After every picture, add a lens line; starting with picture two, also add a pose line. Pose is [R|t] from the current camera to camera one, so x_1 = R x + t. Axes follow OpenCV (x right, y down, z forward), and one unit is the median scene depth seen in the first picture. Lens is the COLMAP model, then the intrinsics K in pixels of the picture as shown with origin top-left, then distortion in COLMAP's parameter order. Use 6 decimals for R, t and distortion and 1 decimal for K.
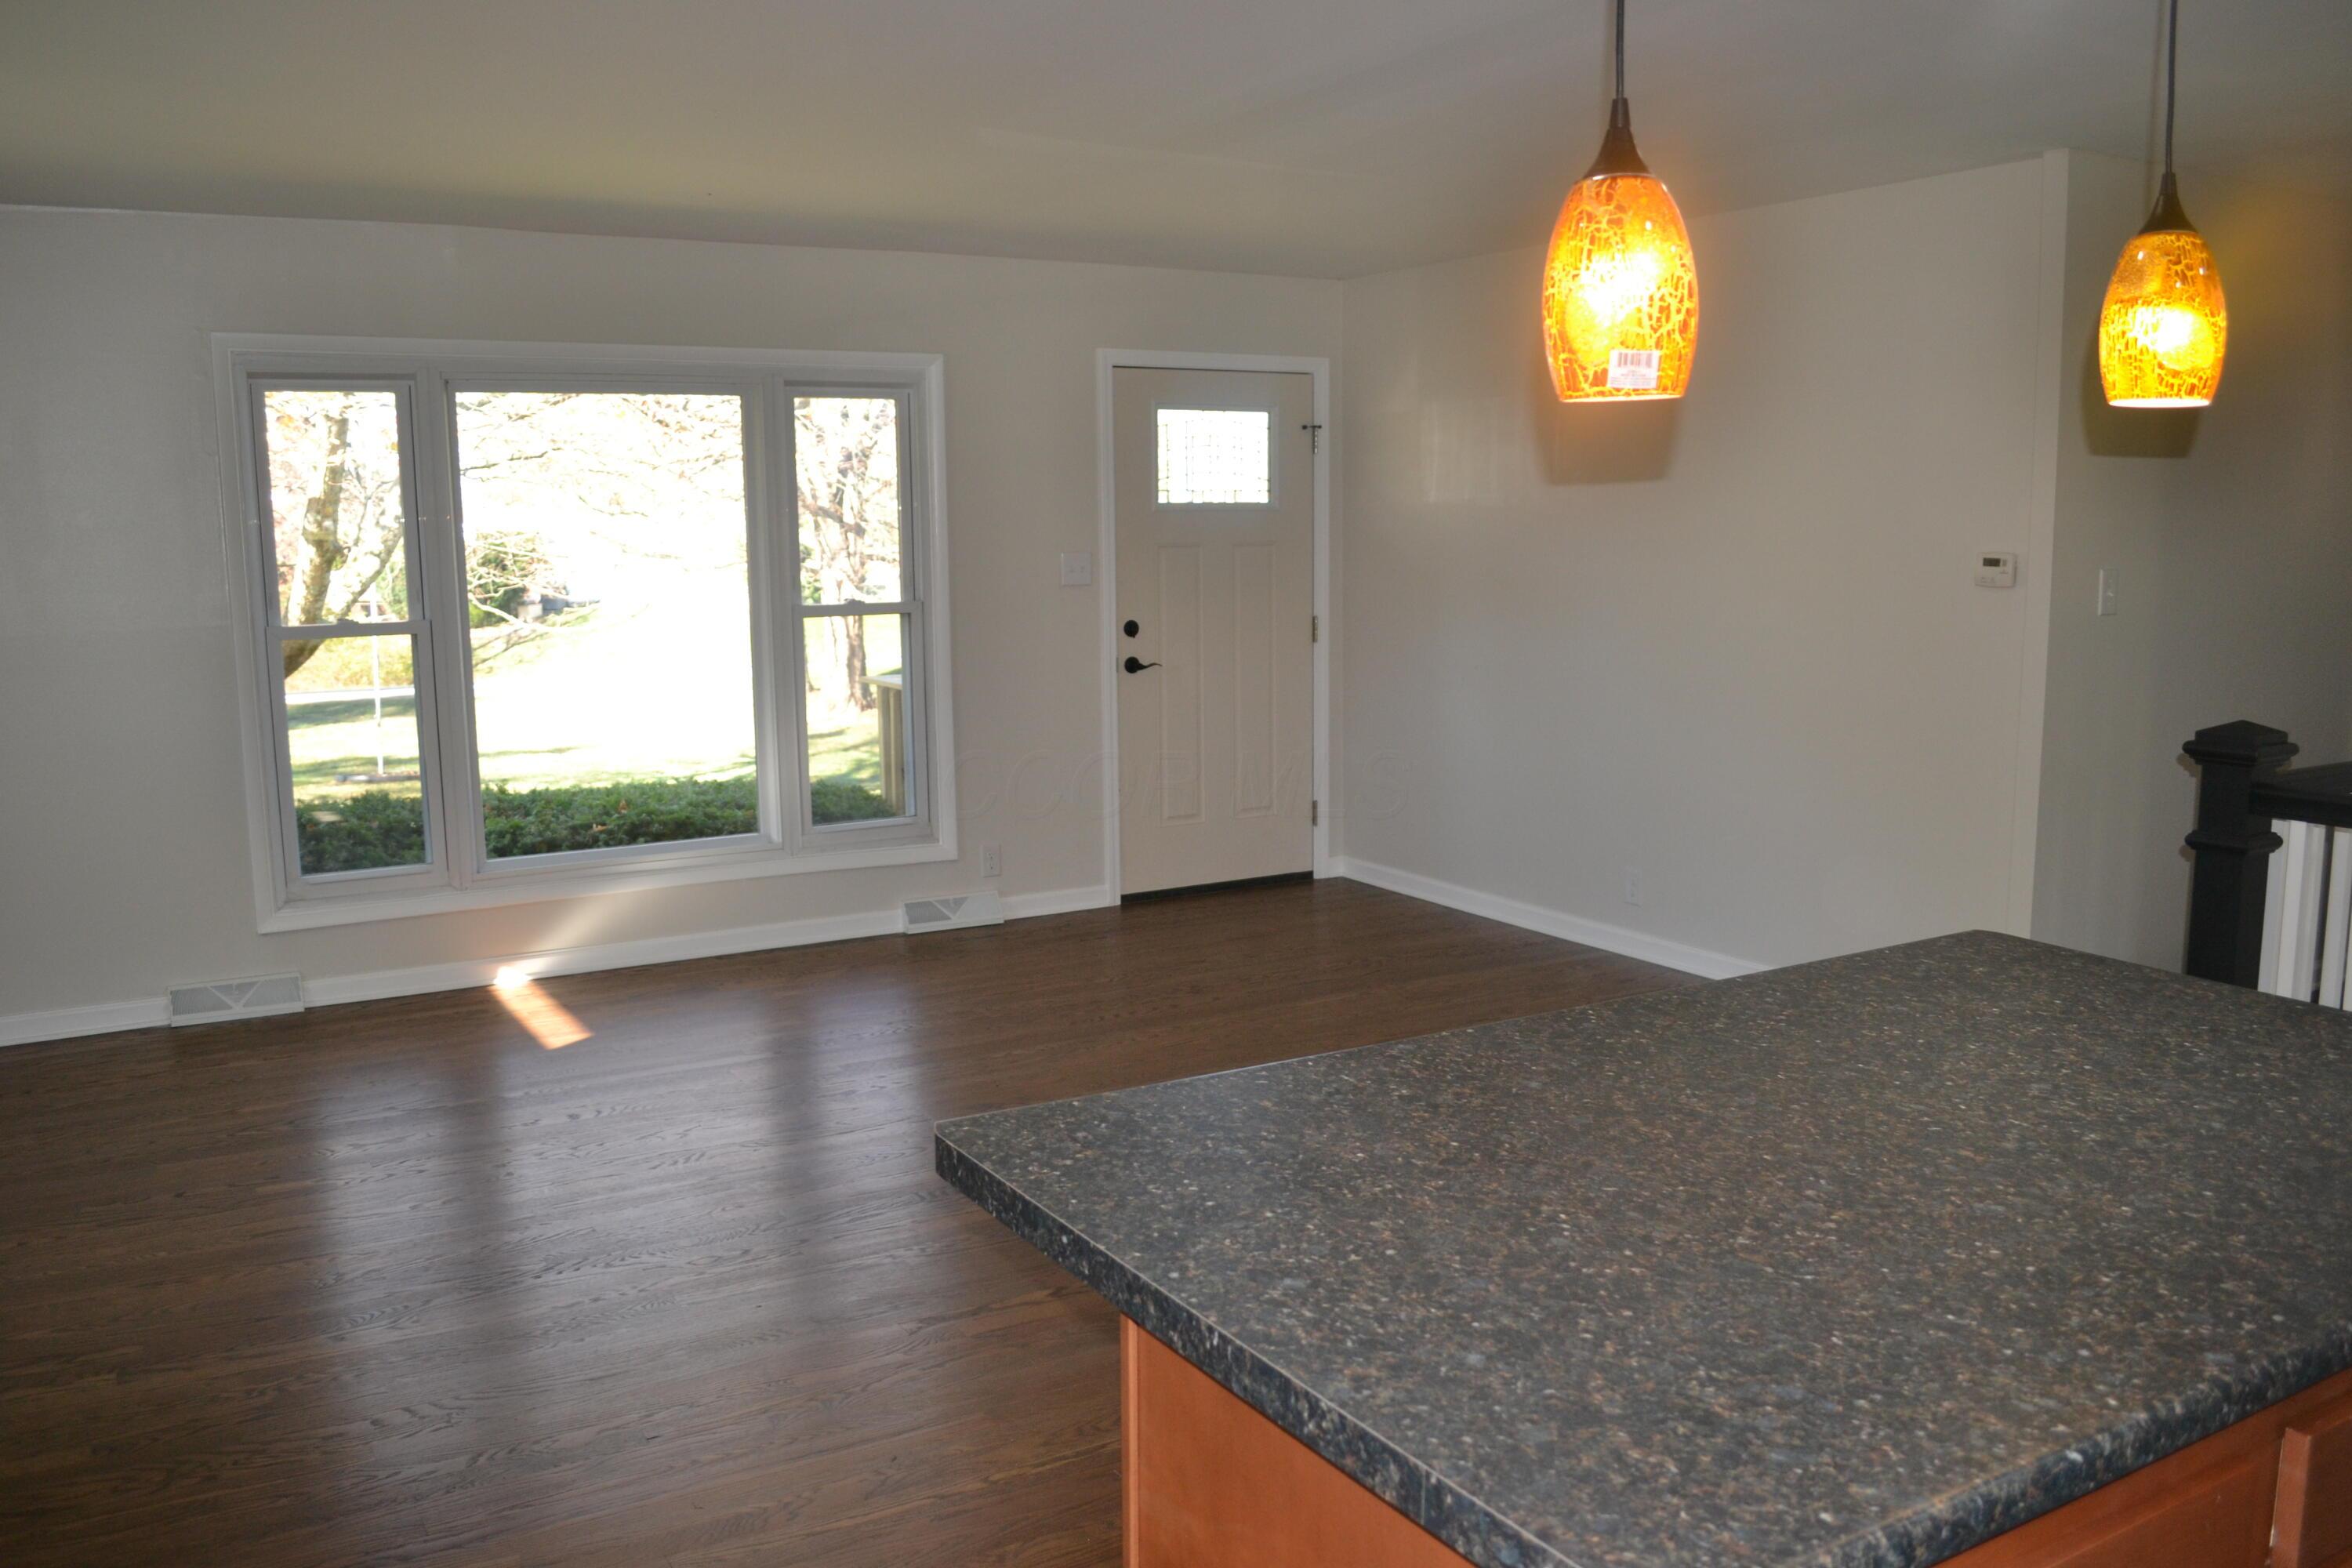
lens RADIAL K [[1919.5, 0, 1180.0], [0, 1919.5, 788.2], [0, 0, 1]] dist [-0.075589, 0.008199]
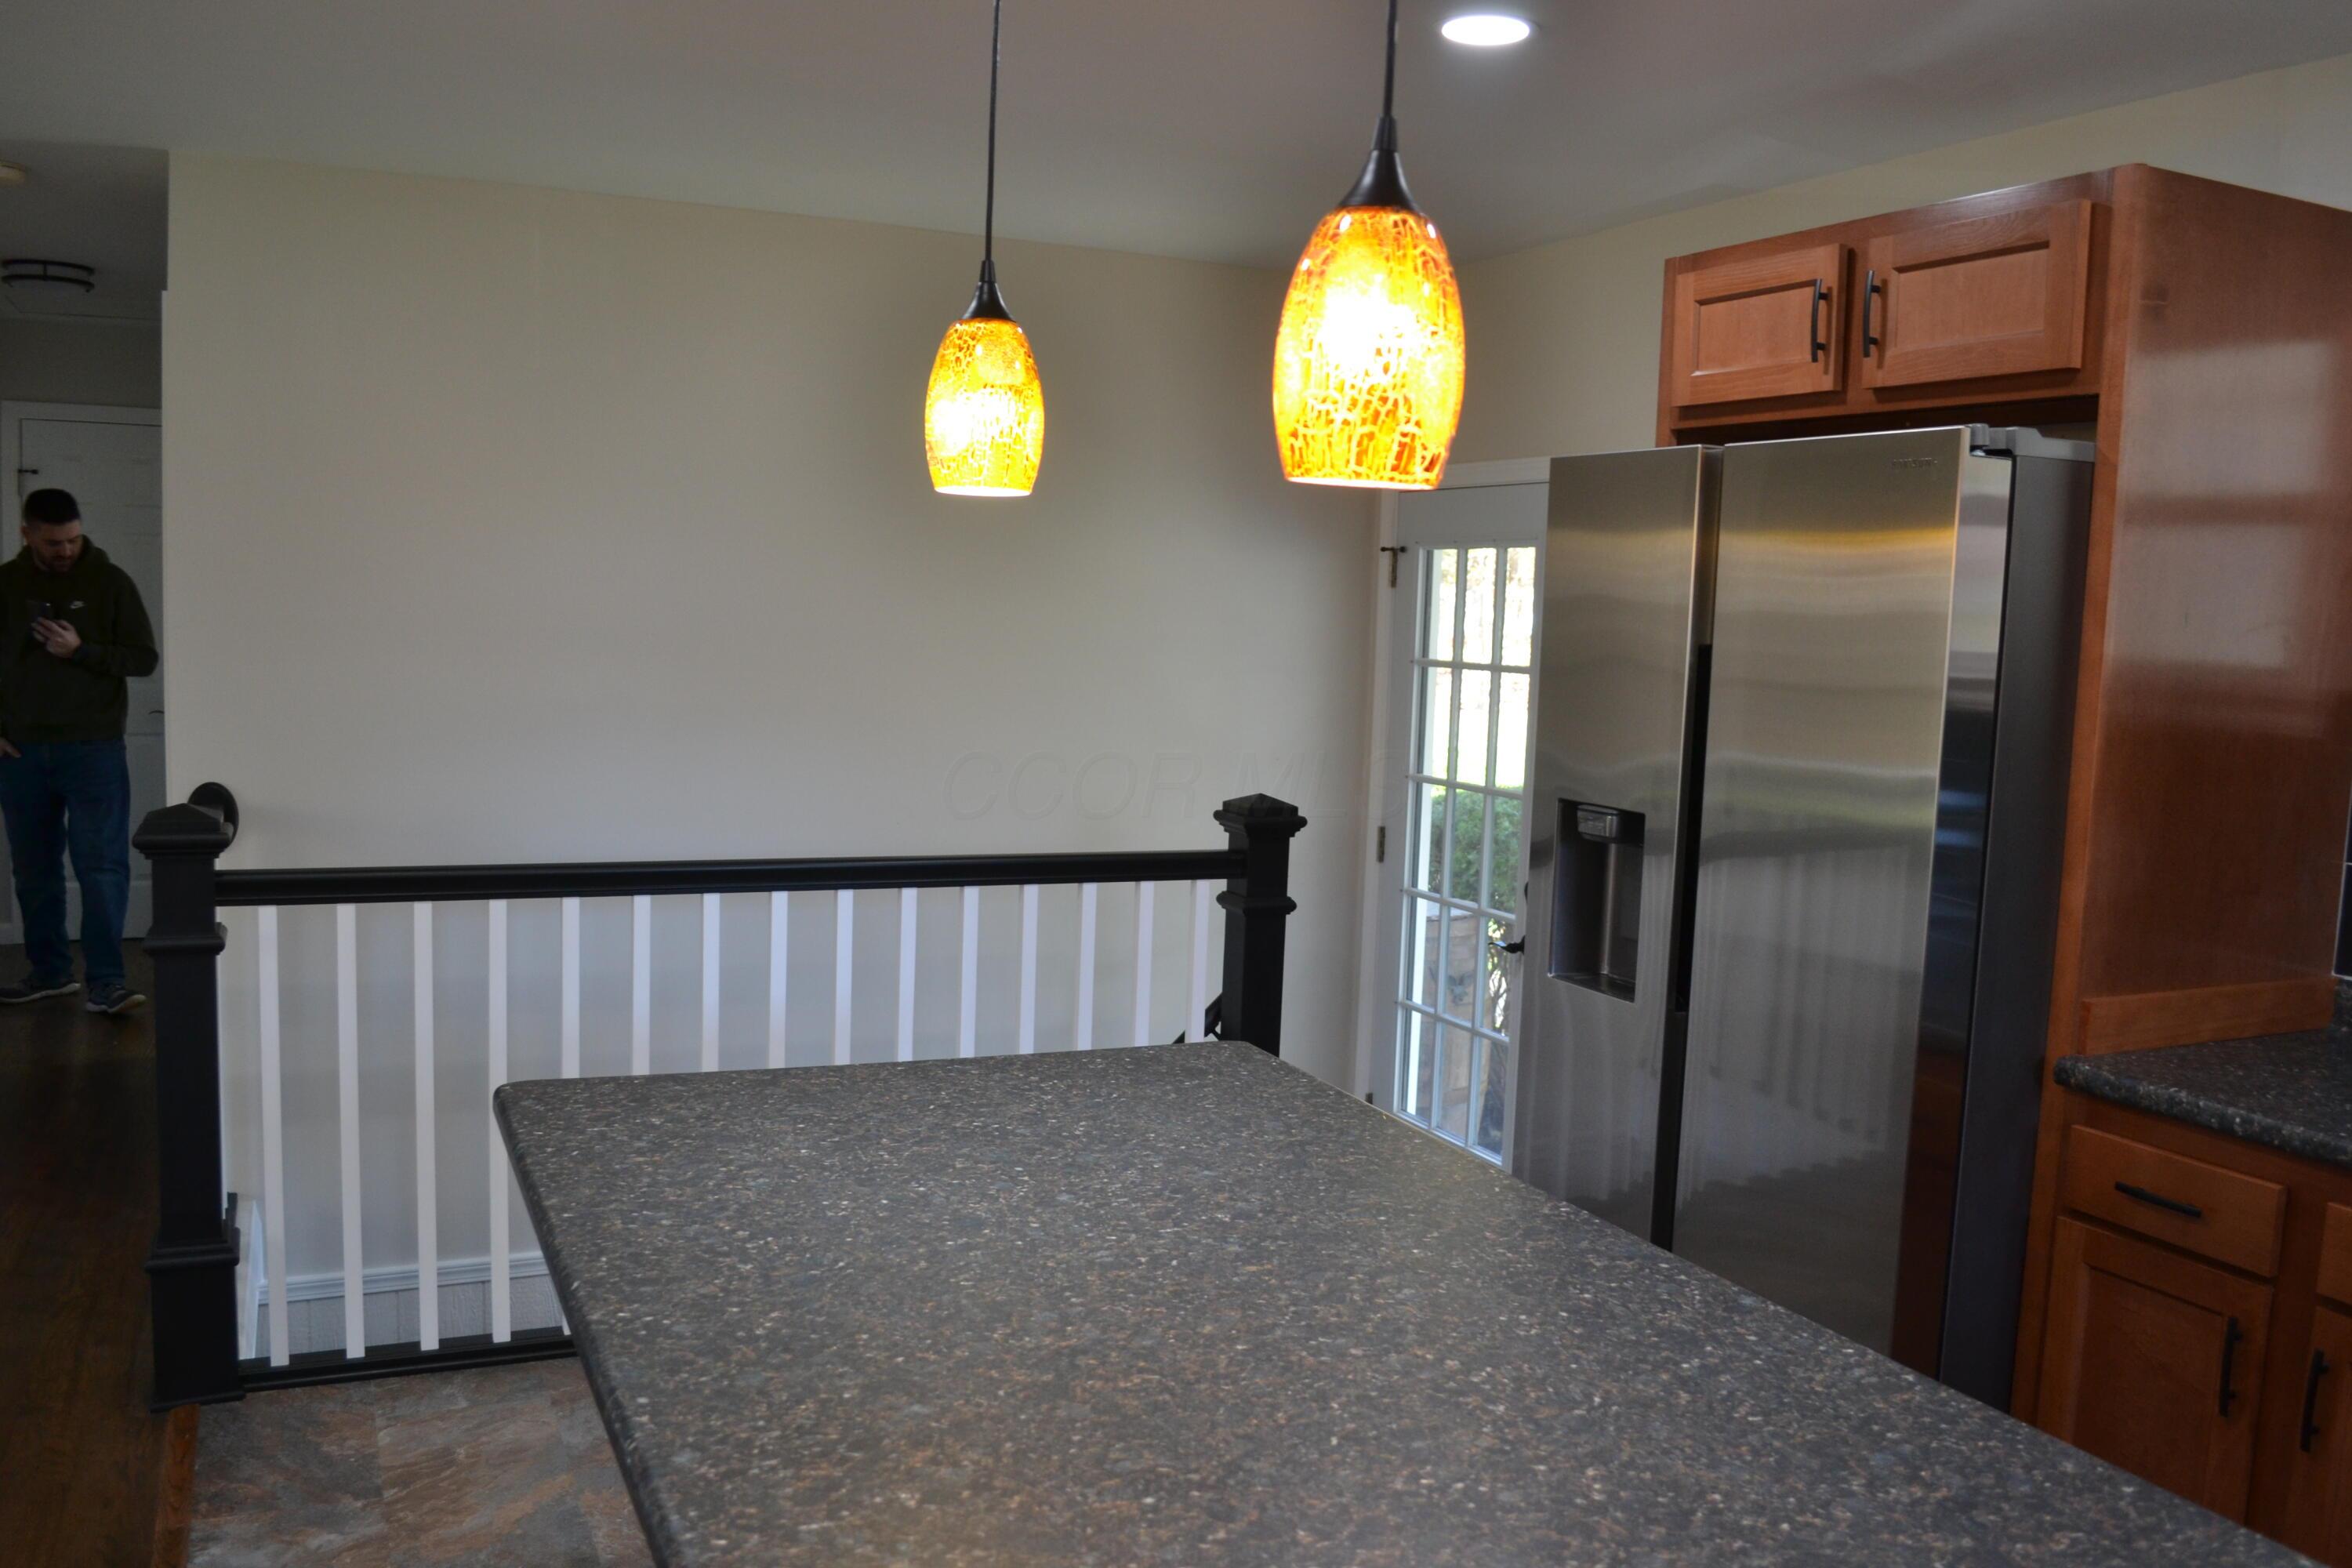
lens RADIAL K [[1919.5, 0, 1163.4], [0, 1919.5, 819.6], [0, 0, 1]] dist [-0.075589, 0.008199]
pose [[0.109336, -0.105389, 0.988402, -0.601359], [0.102587, 0.990250, 0.094238, -0.149362], [-0.988697, 0.091094, 0.119081, 1.005808]]
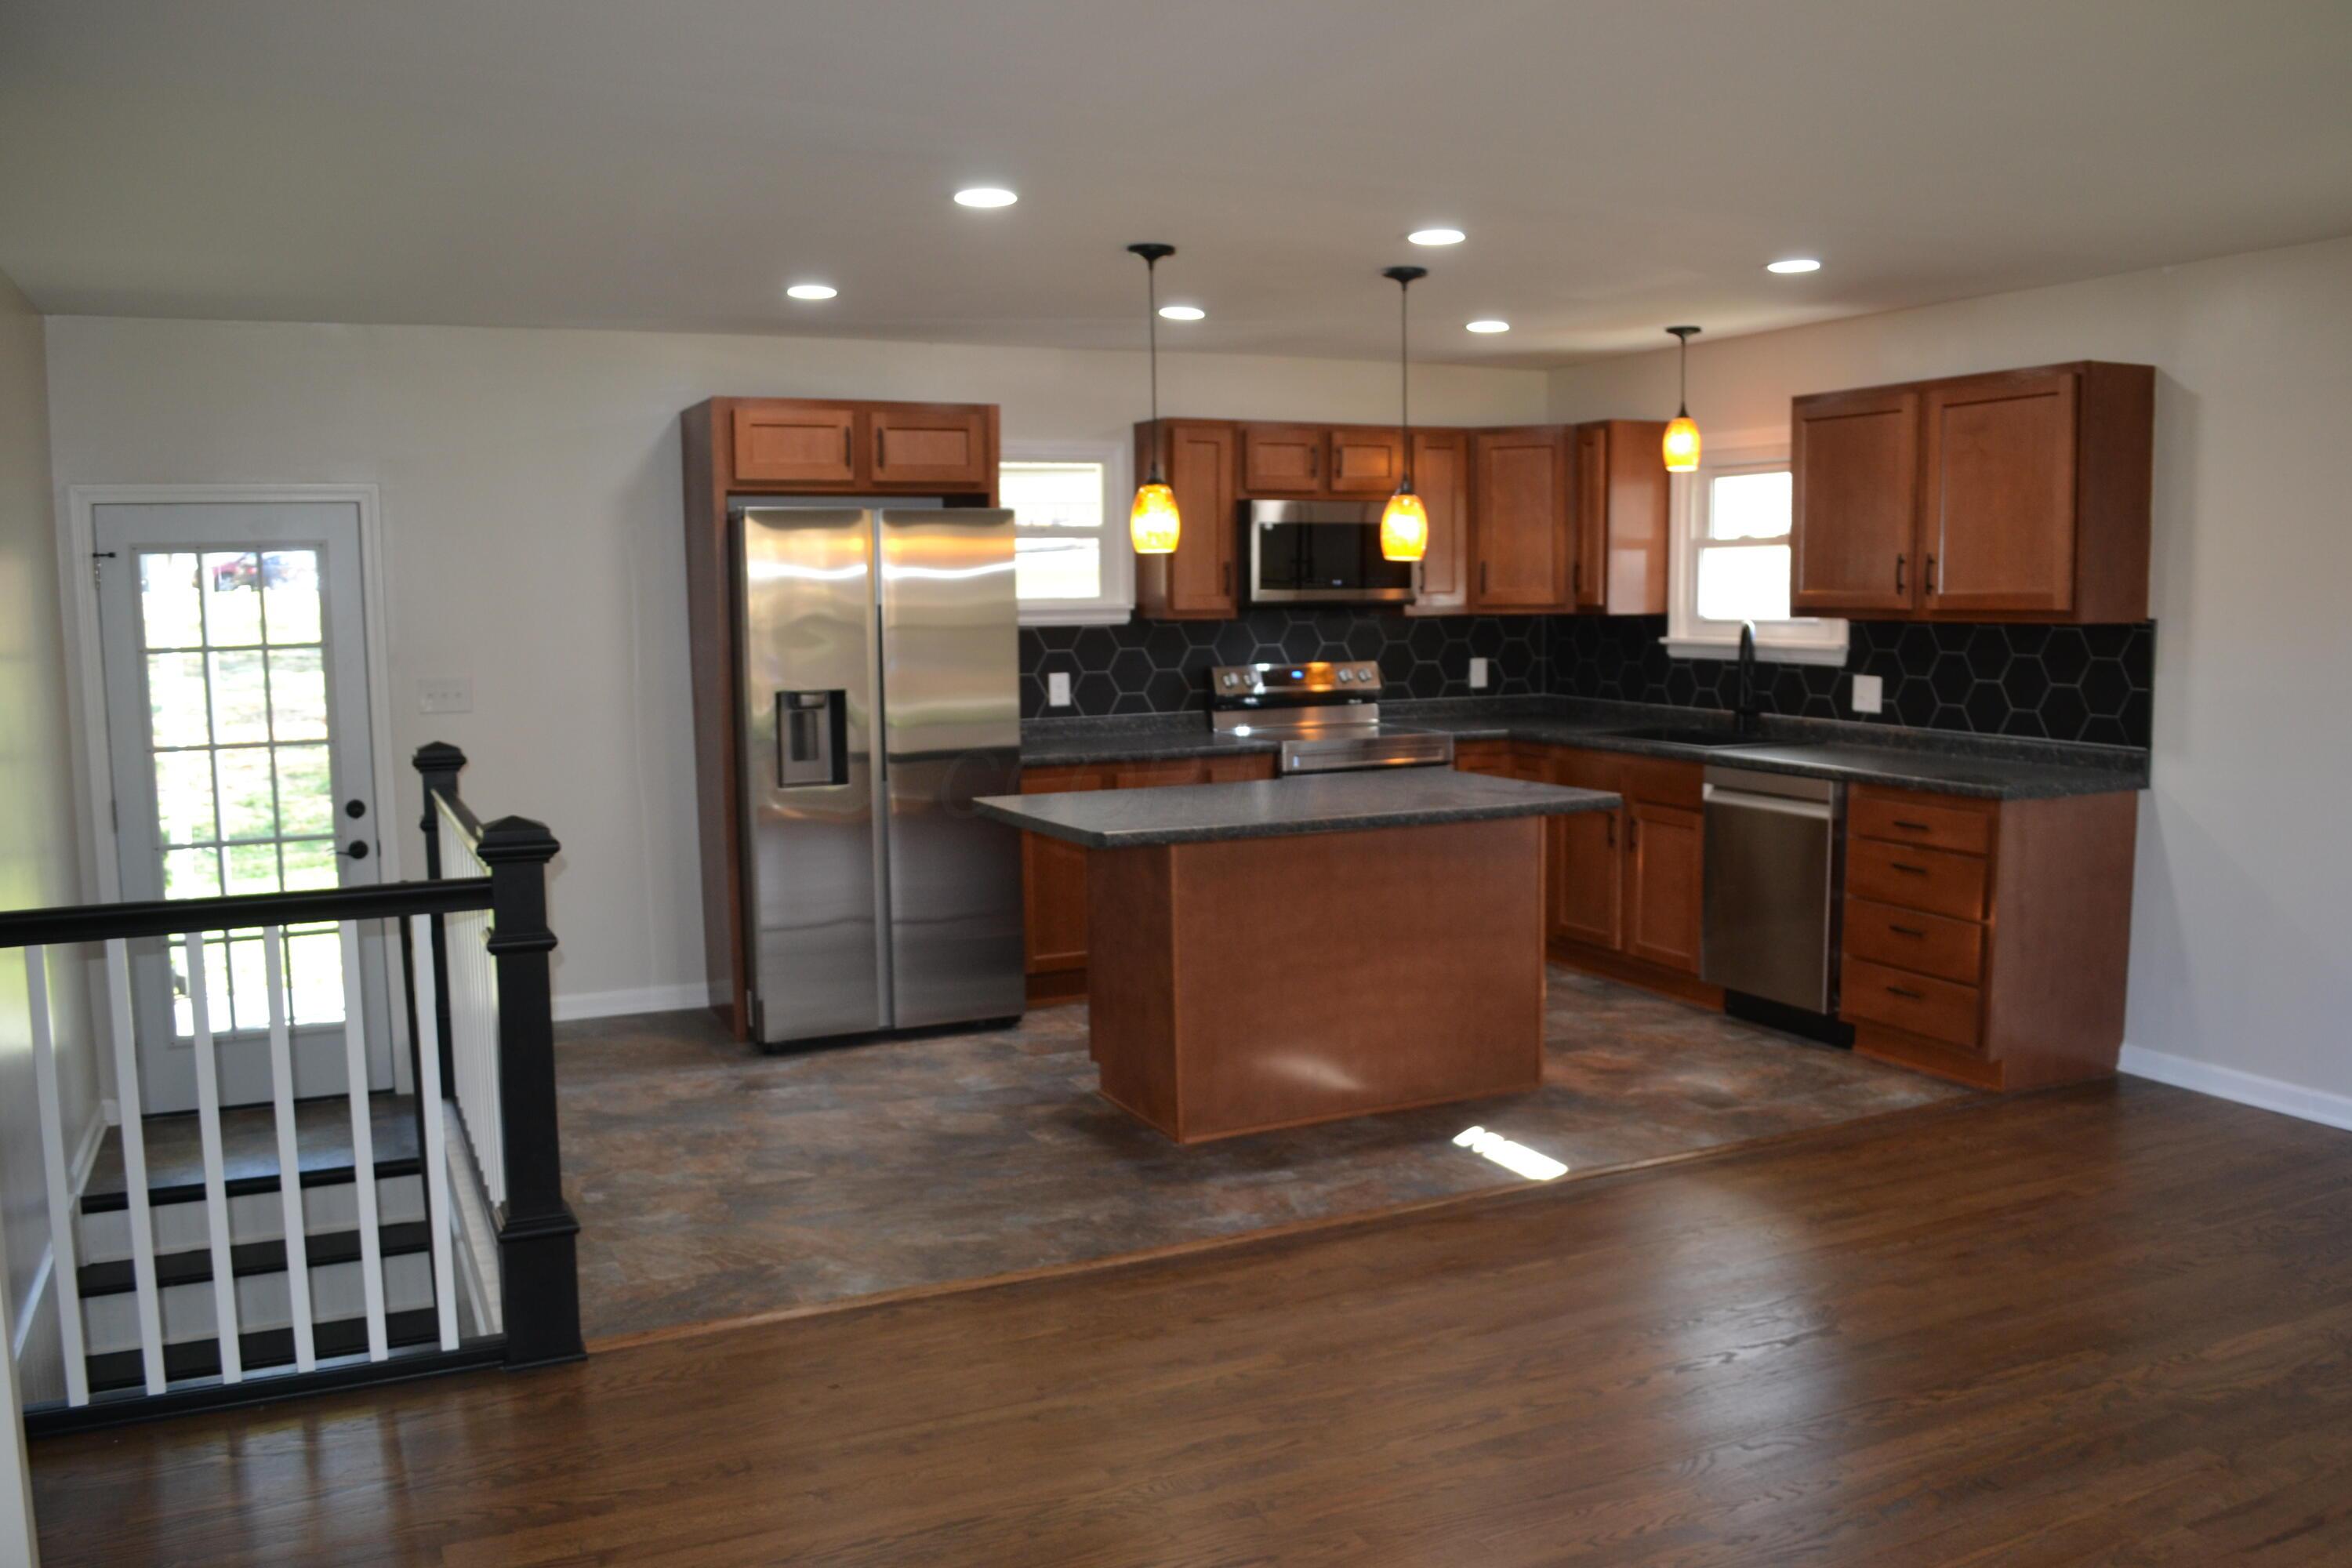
lens RADIAL K [[1919.5, 0, 1175.7], [0, 1919.5, 795.4], [0, 0, 1]] dist [-0.075589, 0.008199]
pose [[-0.993899, 0.005201, 0.110173, 0.262538], [0.032888, 0.967423, 0.251021, -0.667552], [-0.105278, 0.253113, -0.961692, 4.461737]]
